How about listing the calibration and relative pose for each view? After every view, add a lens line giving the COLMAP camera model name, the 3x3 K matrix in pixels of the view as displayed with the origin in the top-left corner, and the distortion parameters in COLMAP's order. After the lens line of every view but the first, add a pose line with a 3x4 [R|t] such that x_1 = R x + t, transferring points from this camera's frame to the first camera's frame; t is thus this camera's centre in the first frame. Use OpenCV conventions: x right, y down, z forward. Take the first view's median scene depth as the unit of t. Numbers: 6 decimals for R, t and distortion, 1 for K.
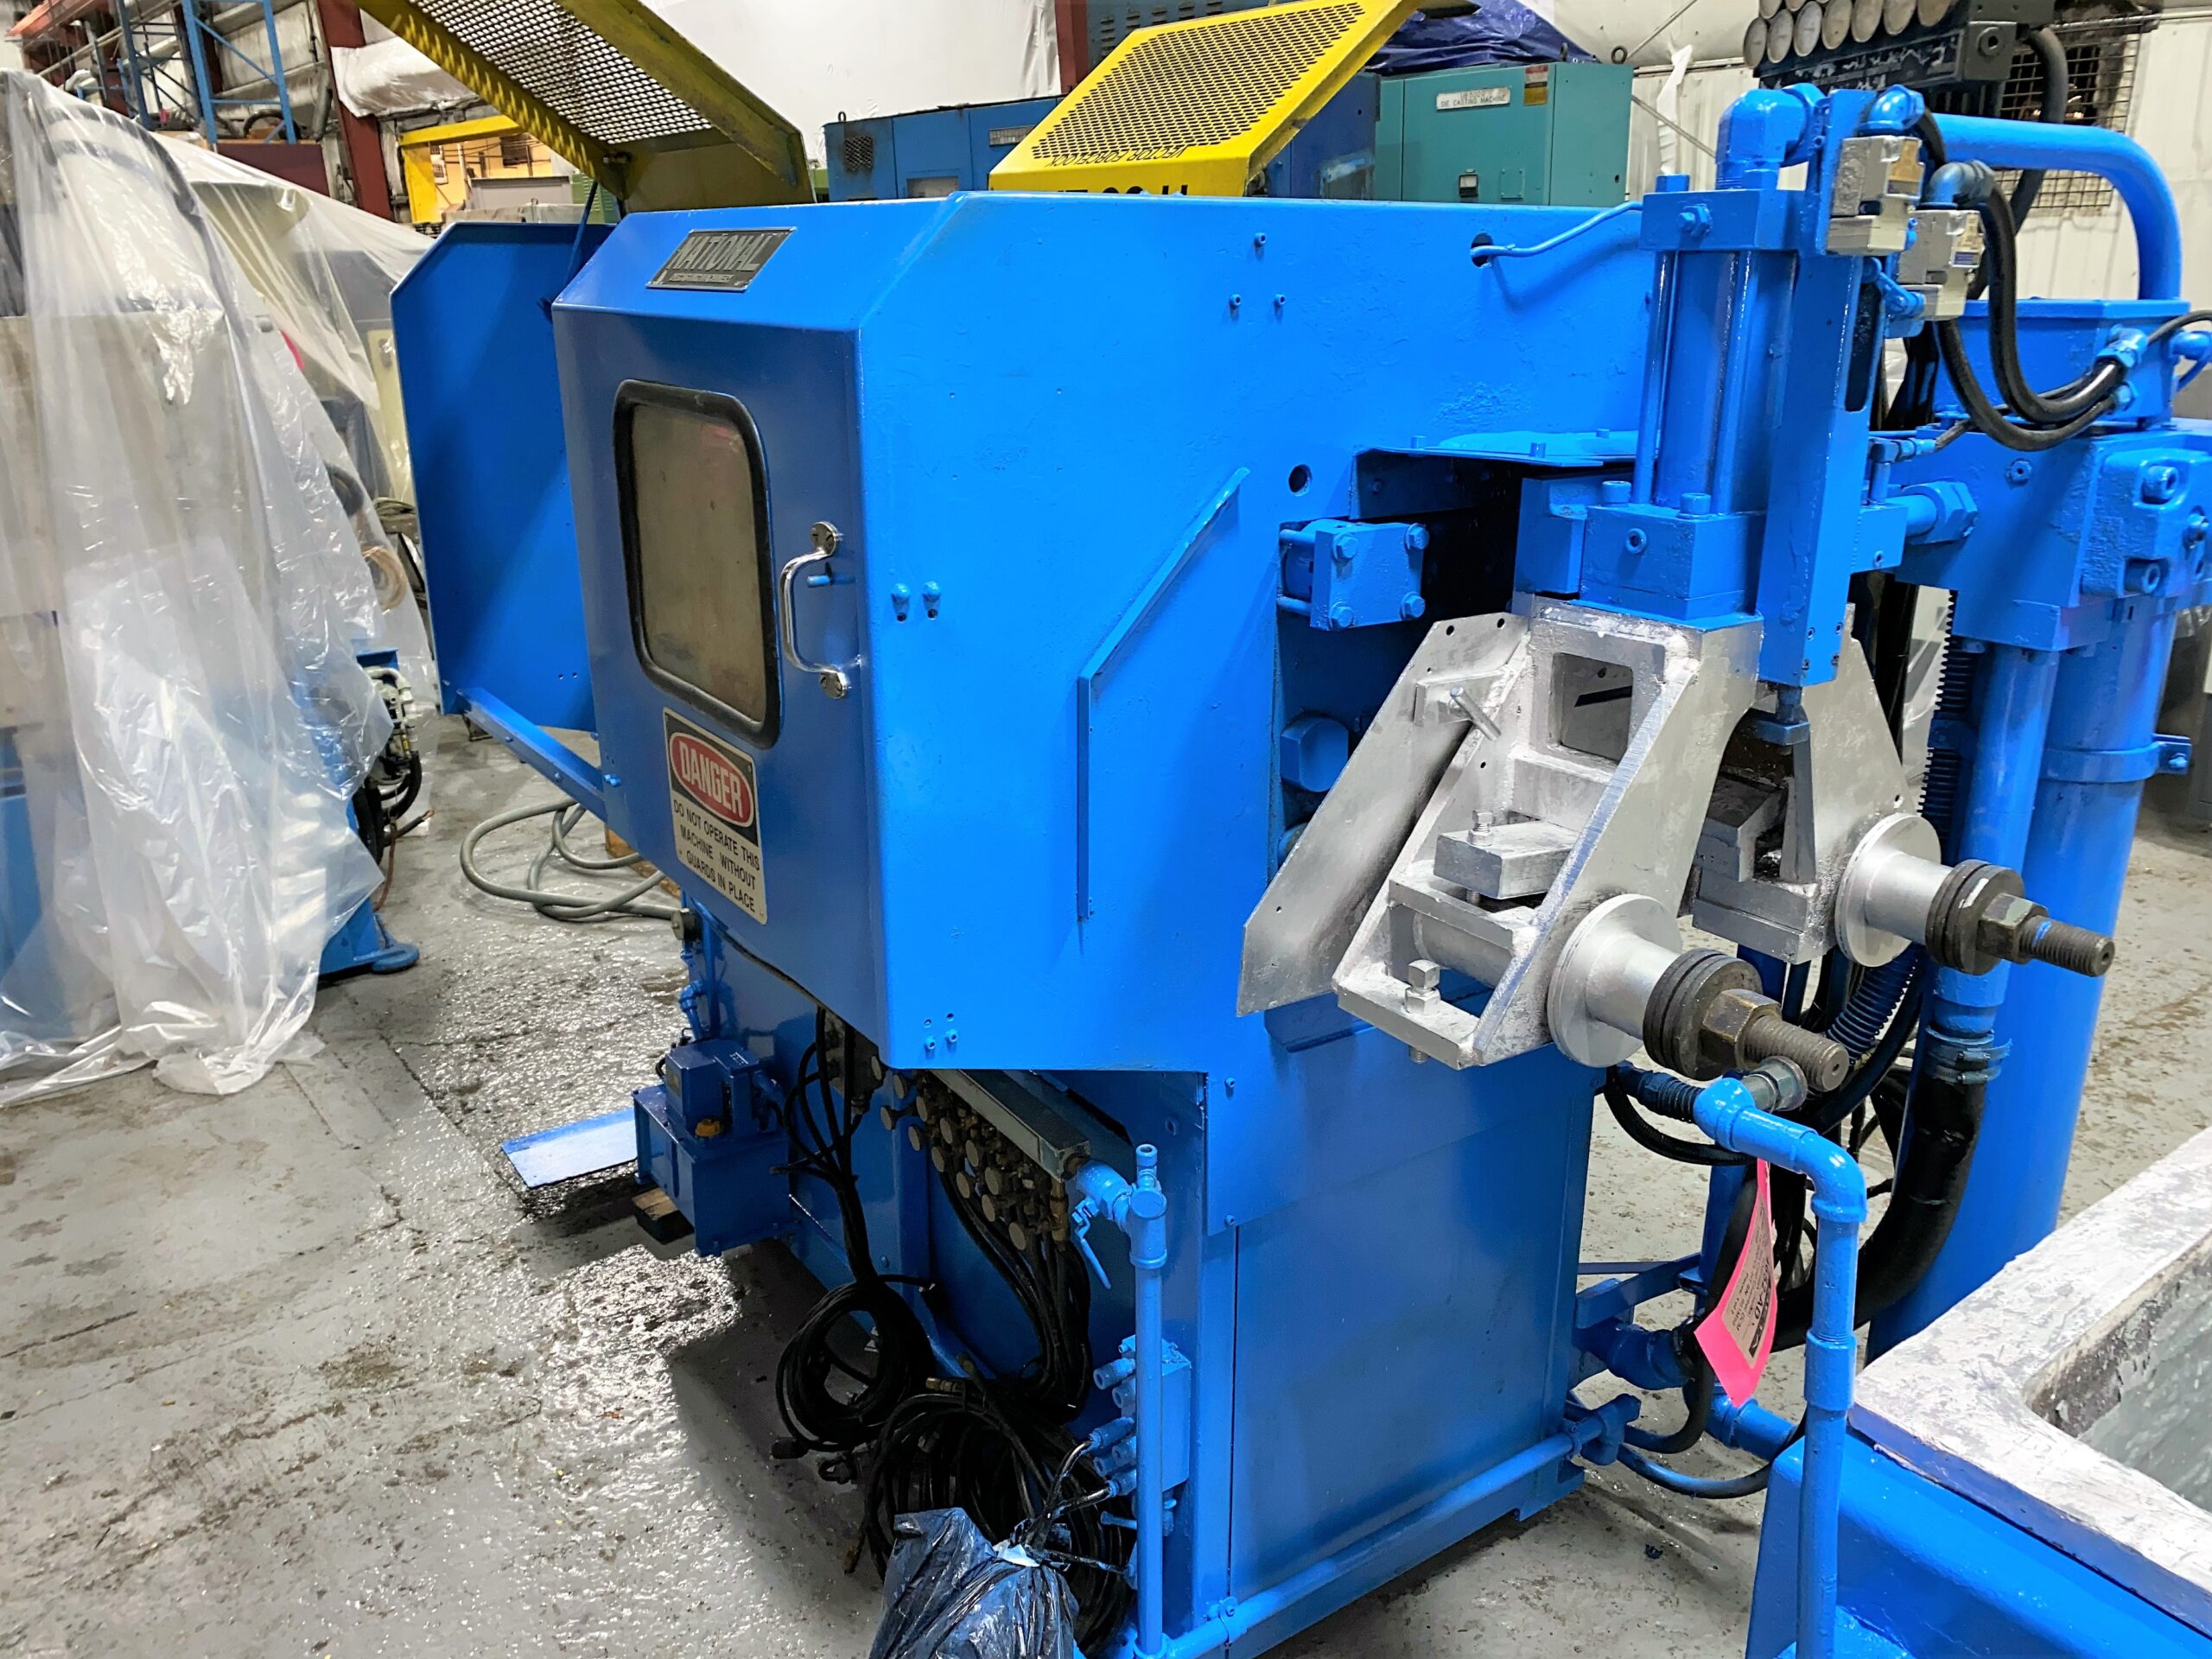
lens RADIAL K [[1696.5, 0, 1107.0], [0, 1696.5, 828.9], [0, 0, 1]] dist [0.040830, -0.040200]
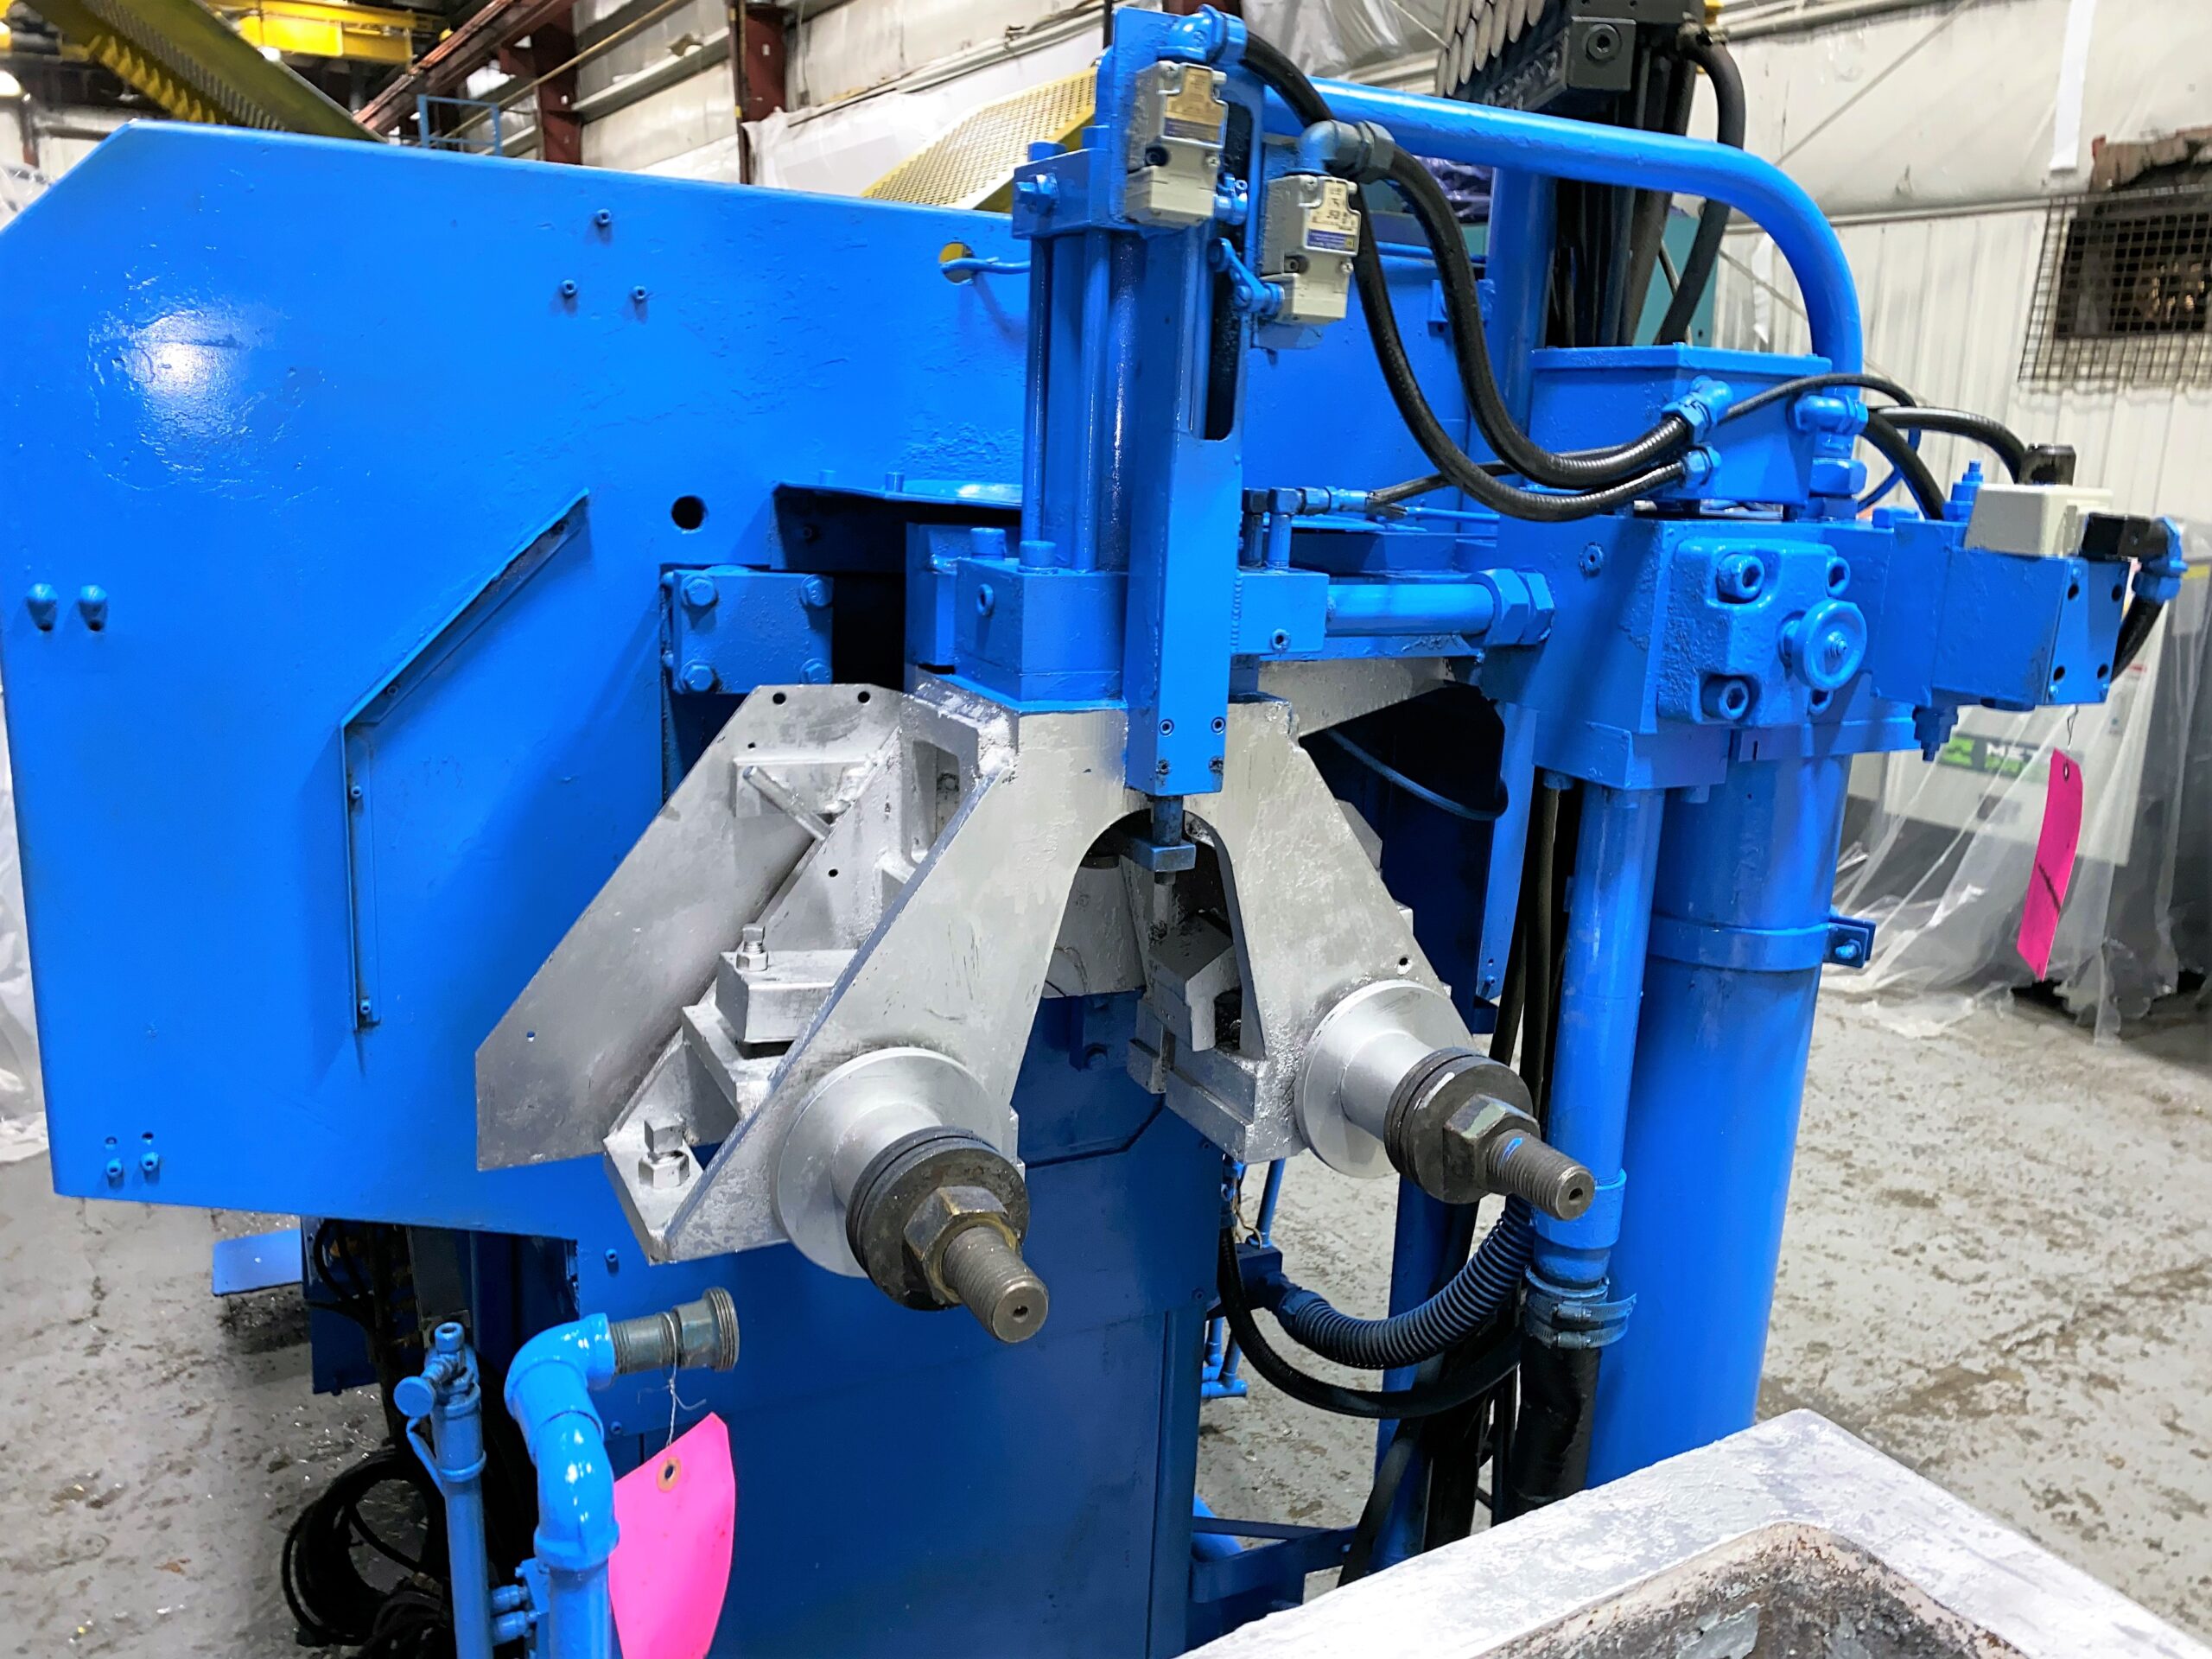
lens RADIAL K [[1696.5, 0, 1099.2], [0, 1696.5, 809.2], [0, 0, 1]] dist [0.040830, -0.040200]
pose [[0.991759, 0.071887, -0.106044, 0.409871], [-0.081774, 0.992393, -0.092031, -0.004455], [0.098621, 0.099945, 0.990093, 0.220105]]
